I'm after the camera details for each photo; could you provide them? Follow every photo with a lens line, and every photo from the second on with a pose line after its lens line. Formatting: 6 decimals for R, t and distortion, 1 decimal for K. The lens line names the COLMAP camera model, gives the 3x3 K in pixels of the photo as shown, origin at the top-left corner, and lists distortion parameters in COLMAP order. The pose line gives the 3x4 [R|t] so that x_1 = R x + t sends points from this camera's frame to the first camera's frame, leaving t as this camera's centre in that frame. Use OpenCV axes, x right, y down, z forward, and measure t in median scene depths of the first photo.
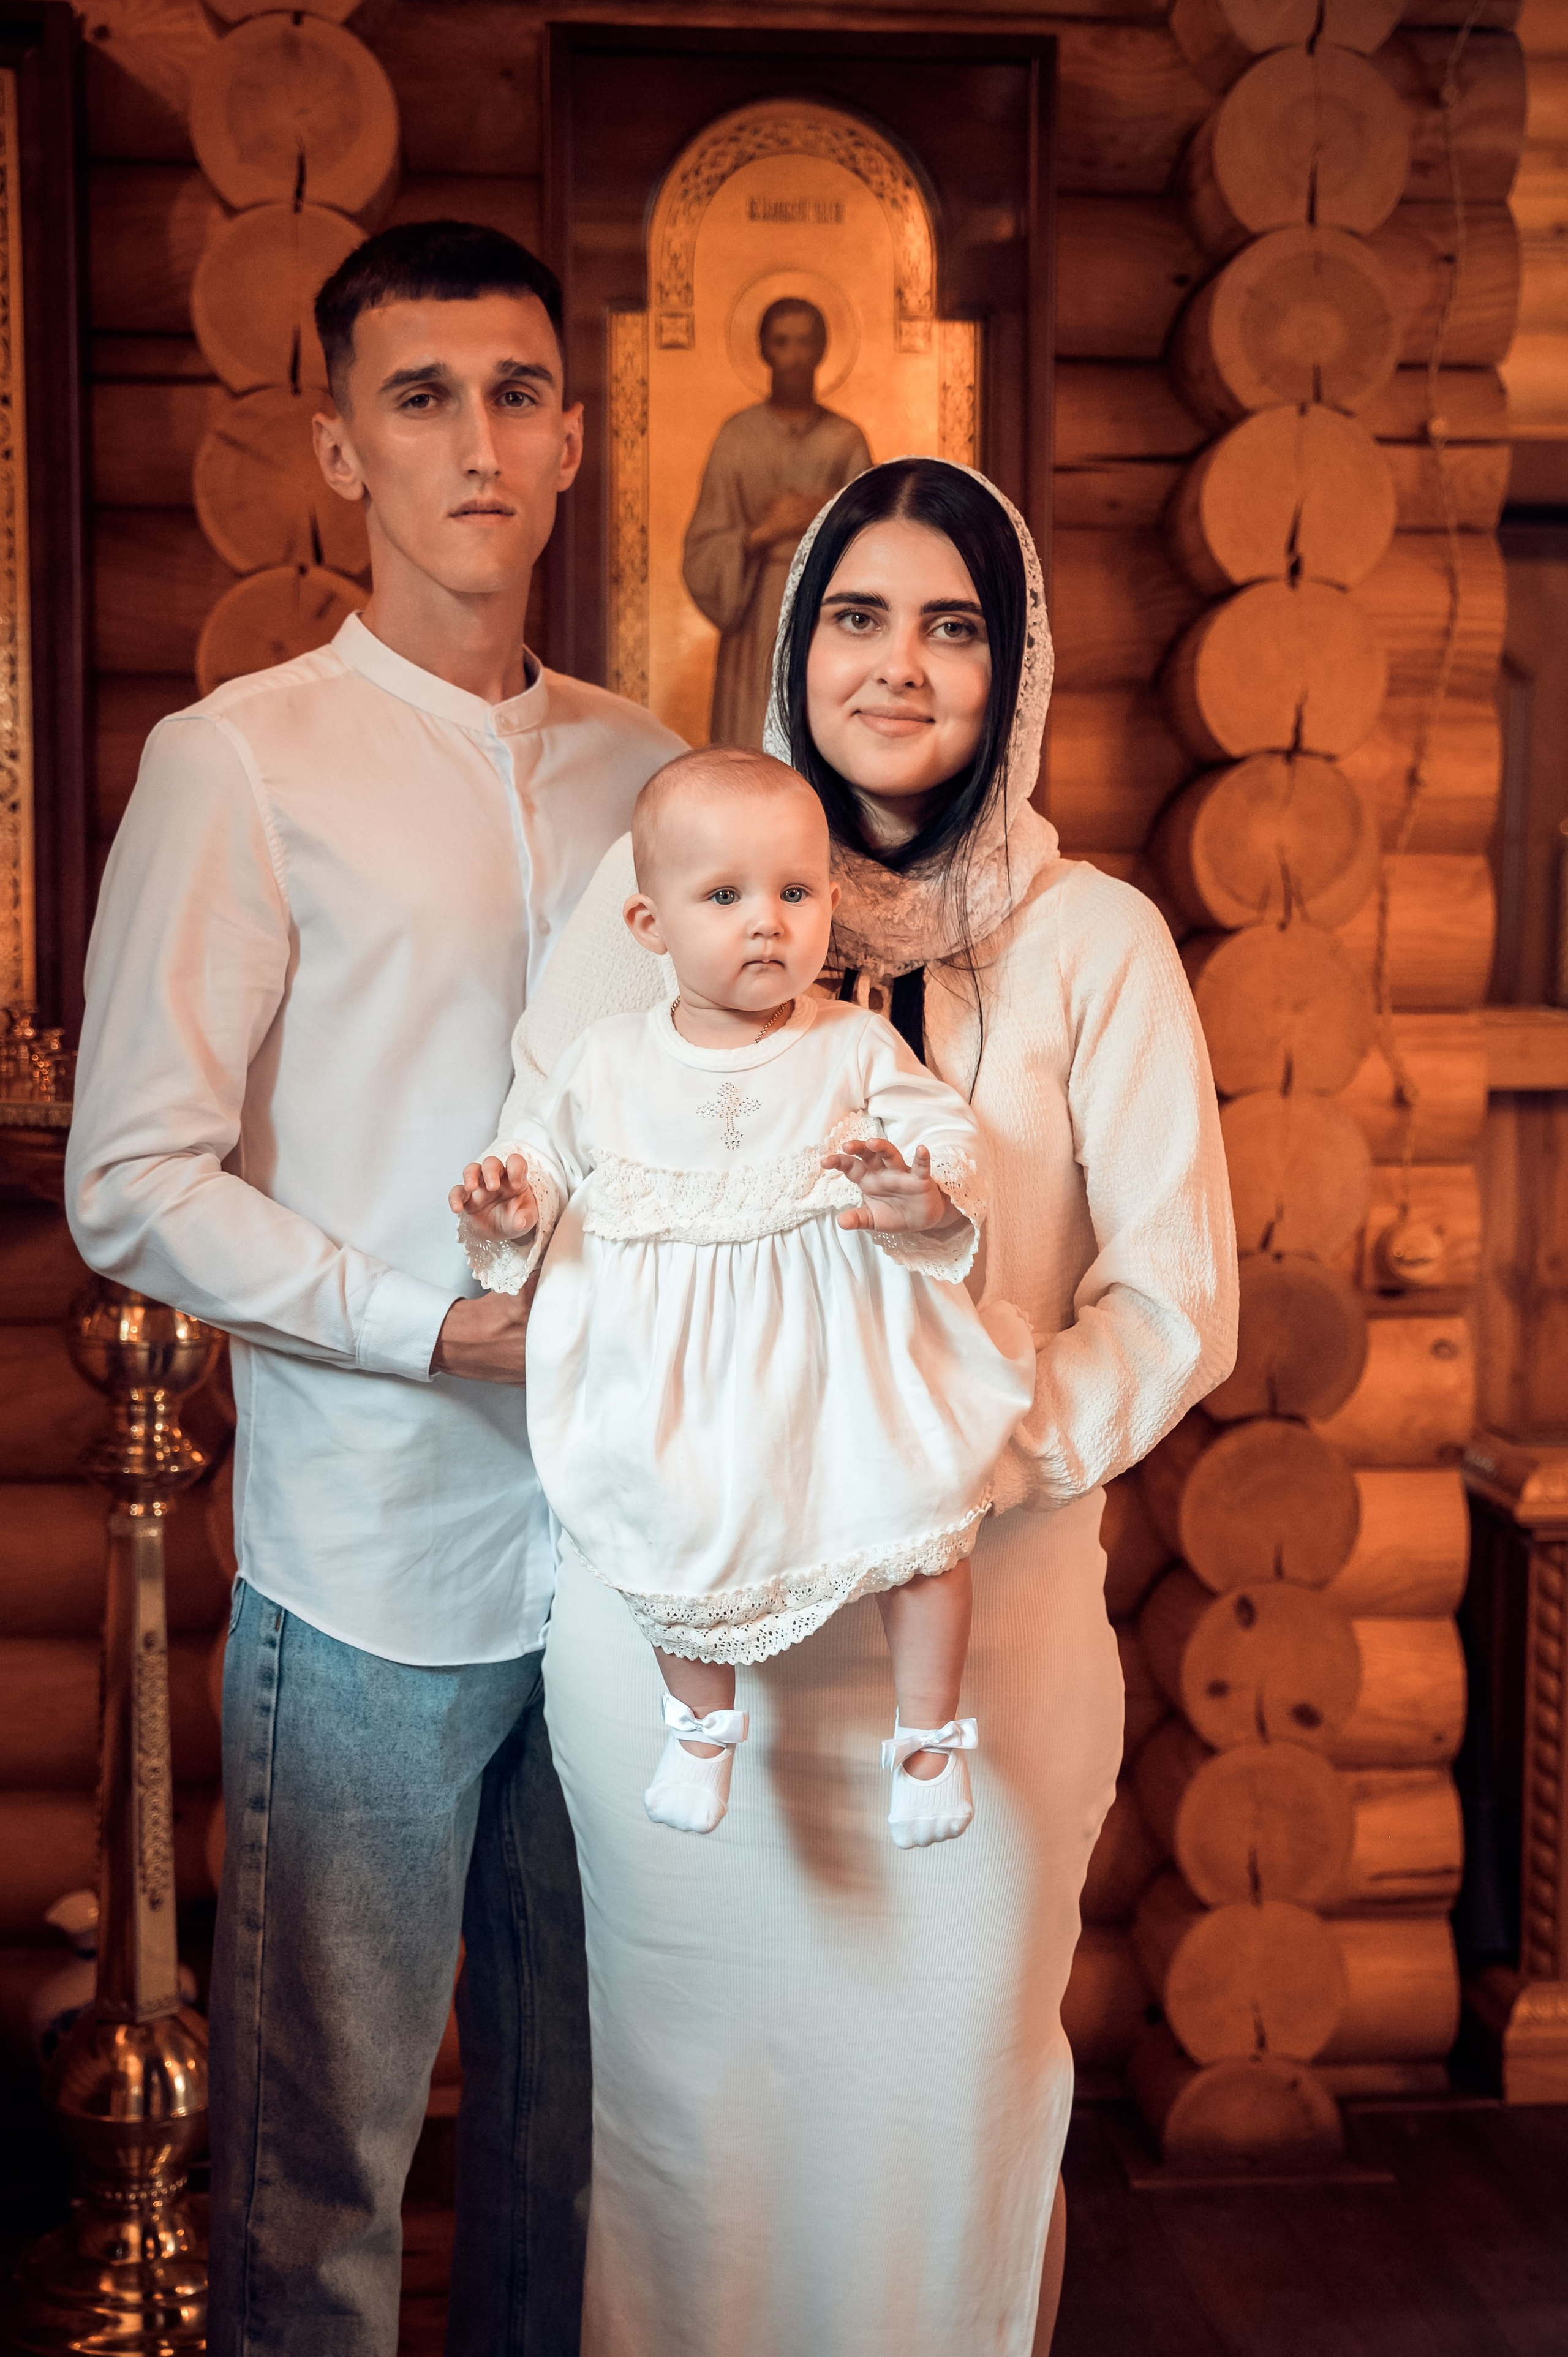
lens RADIAL K [[3217.5, 0, 771.2], [0, 3217.5, 1215.2], [0, 0, 1]] dist [0.092911, 0.000000]
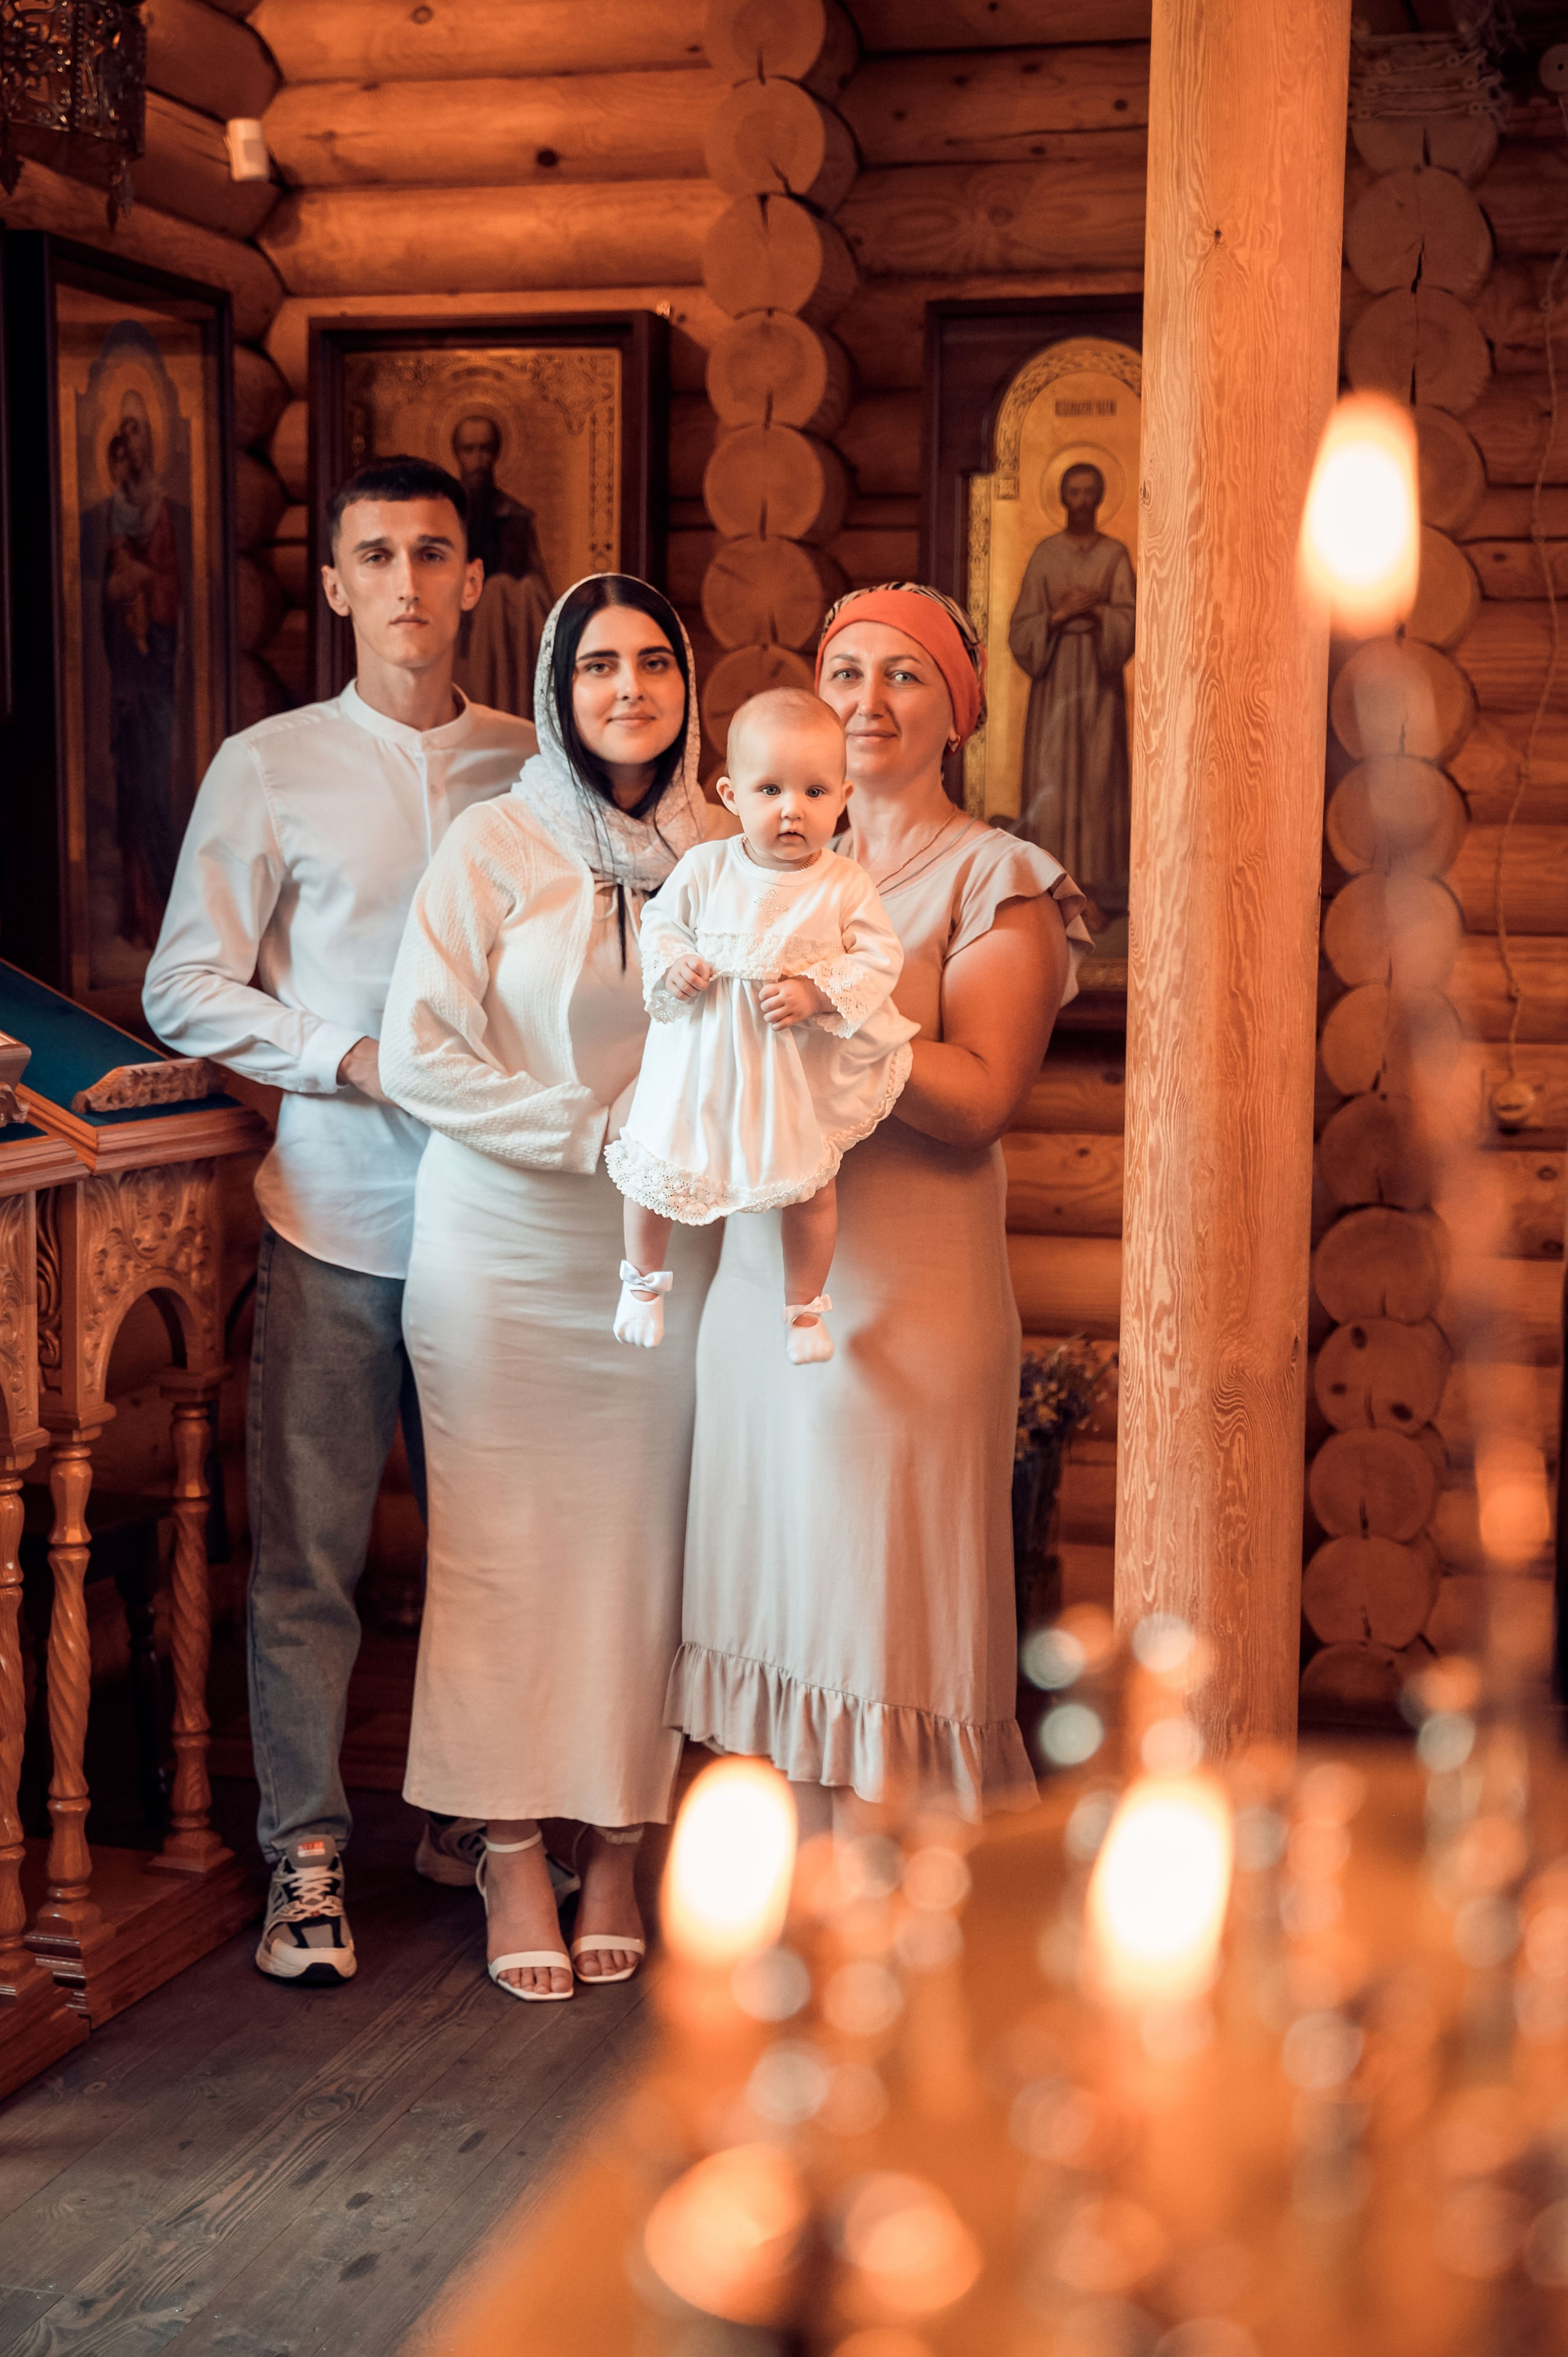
lens RADIAL K [[3318.3, 0, 784.0], [0, 3318.3, 1189.9], [0, 0, 1]] dist [0.094009, 0.000000]
pose [[0.933673, 0.044022, -0.355412, 0.453295], [-0.043950, 0.998999, 0.008282, 0.056063], [0.355421, 0.007887, 0.934673, -0.533296]]
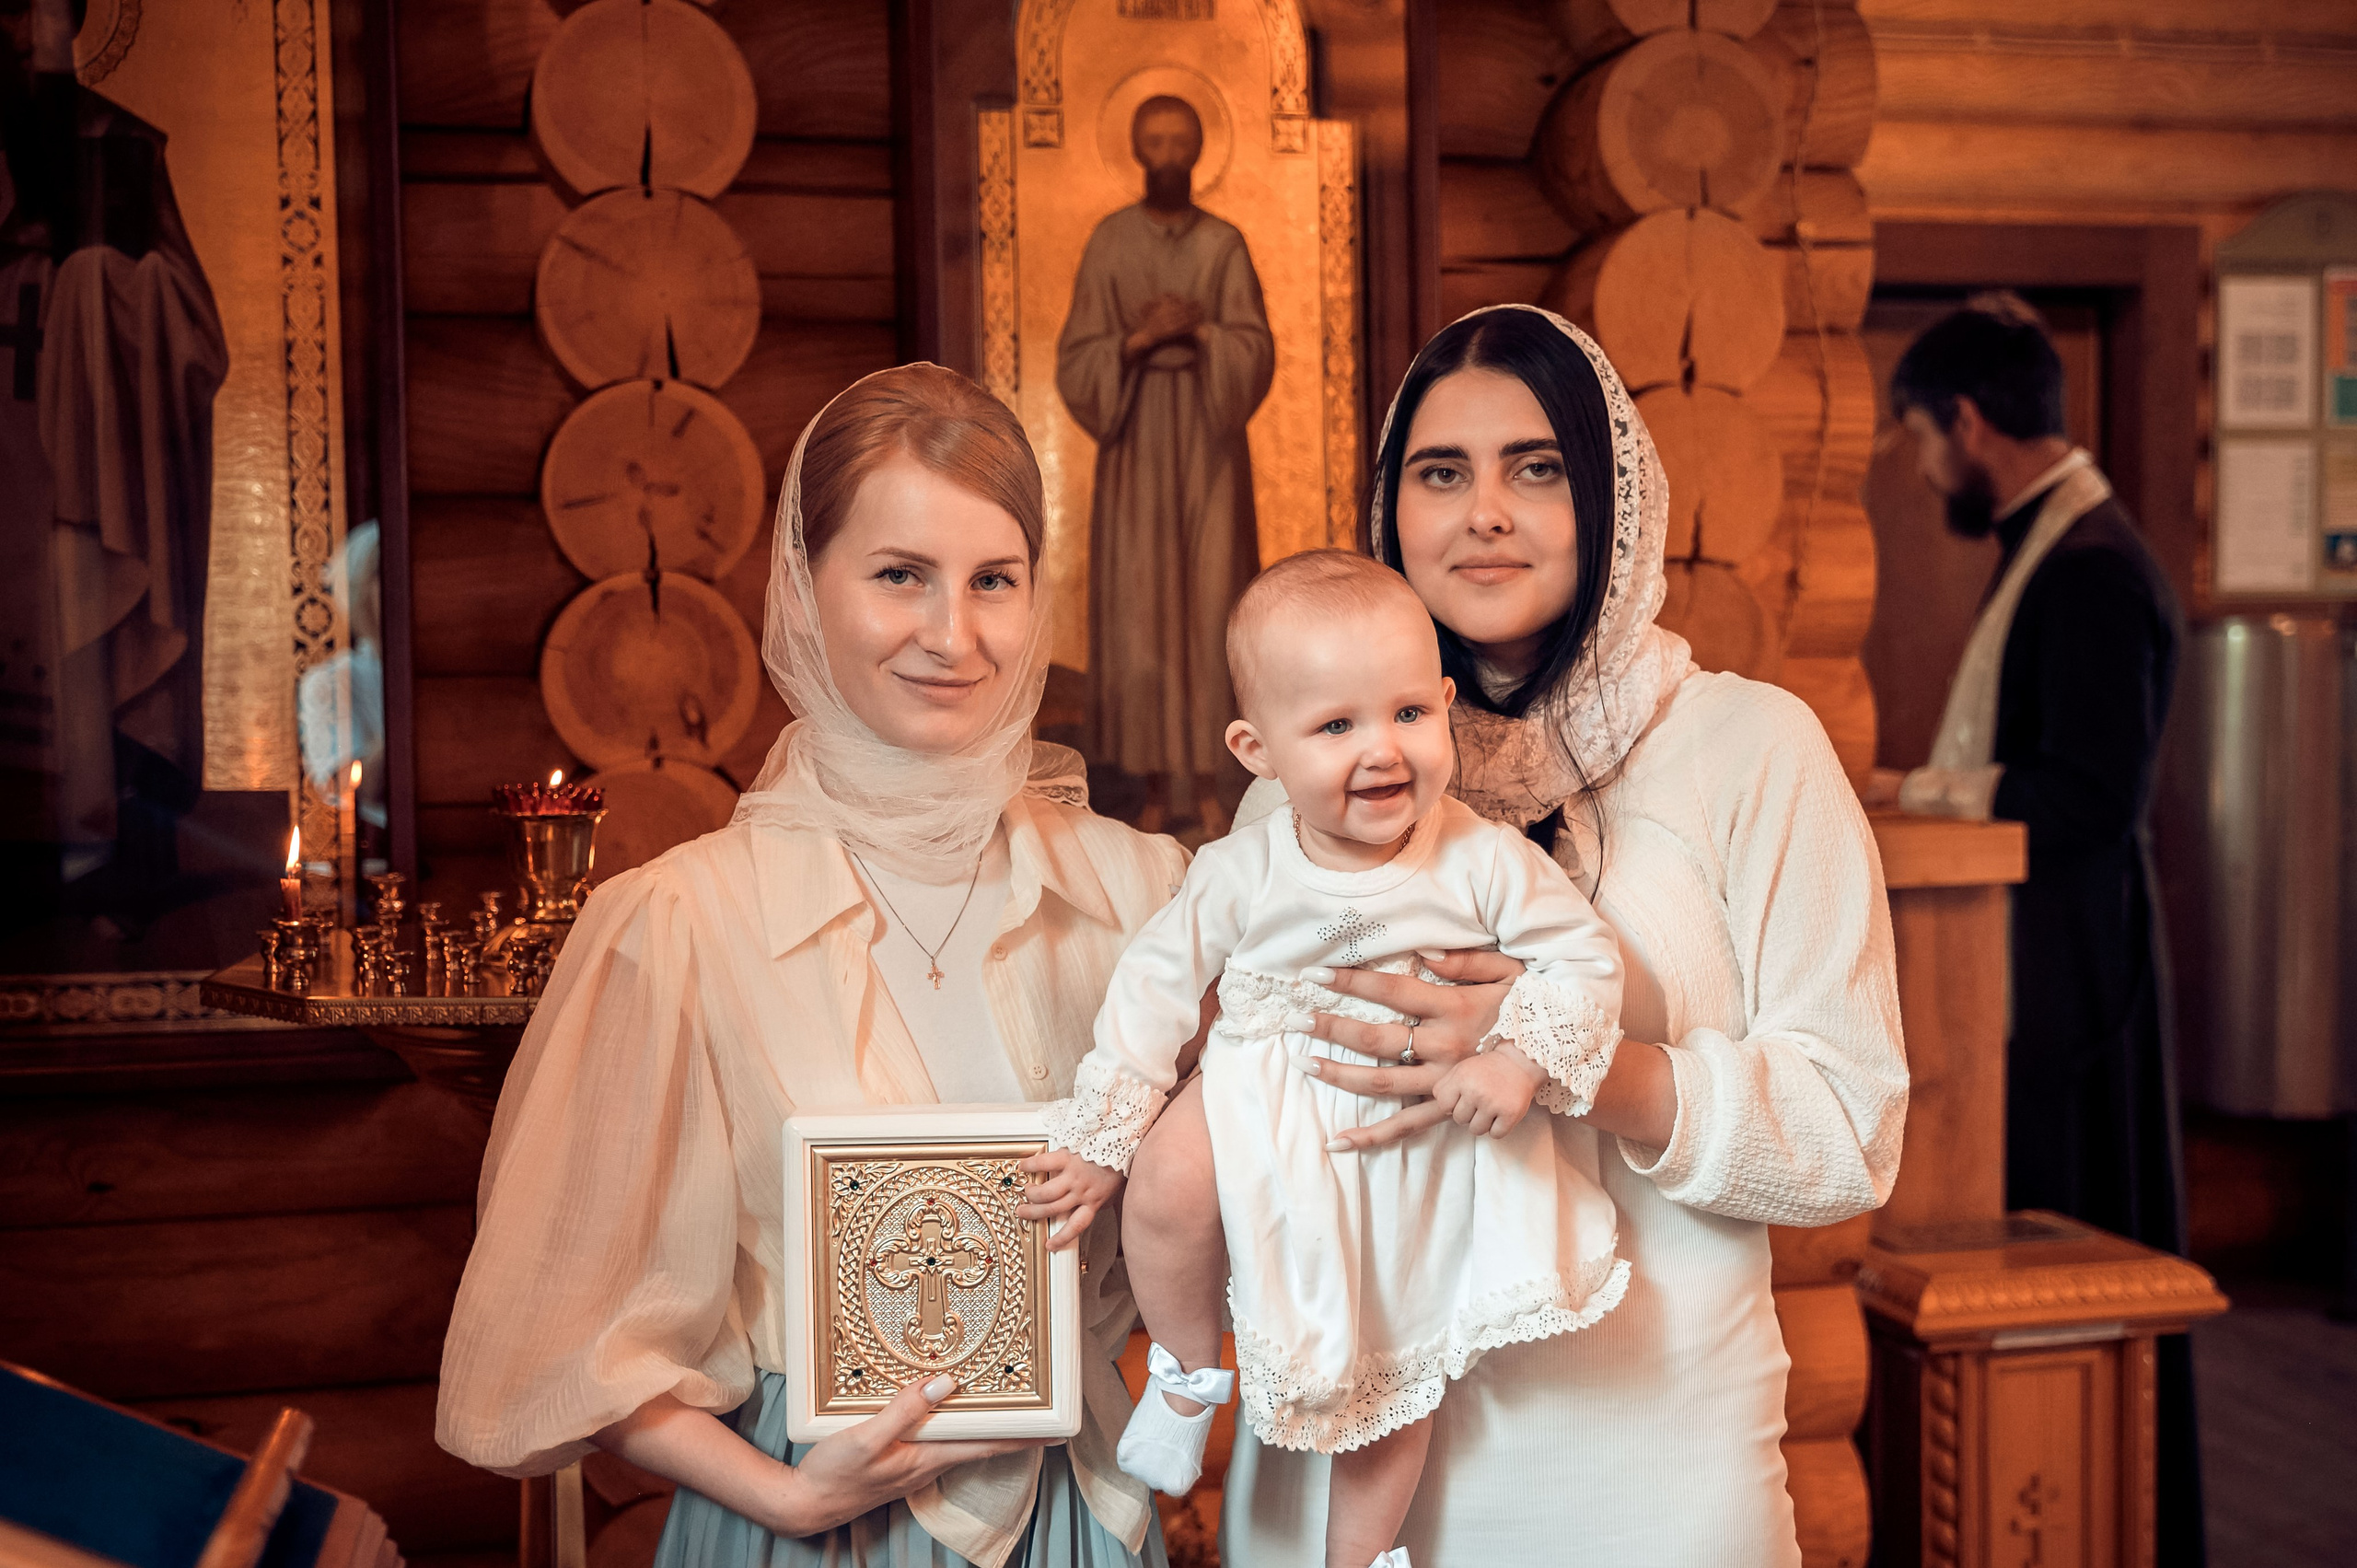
lens RADIAL K [[3255.5, 0, 1335.8], [0, 3255.5, 839.0], [0, 0, 1]] dist [0.055395, 0.000000]
pose [[0.986257, -0.030849, 0.162311, -0.106227], [0.036957, 0.998713, -0.034745, -0.029755], [-0.161031, 0.040266, 0.986128, 0.055098]]
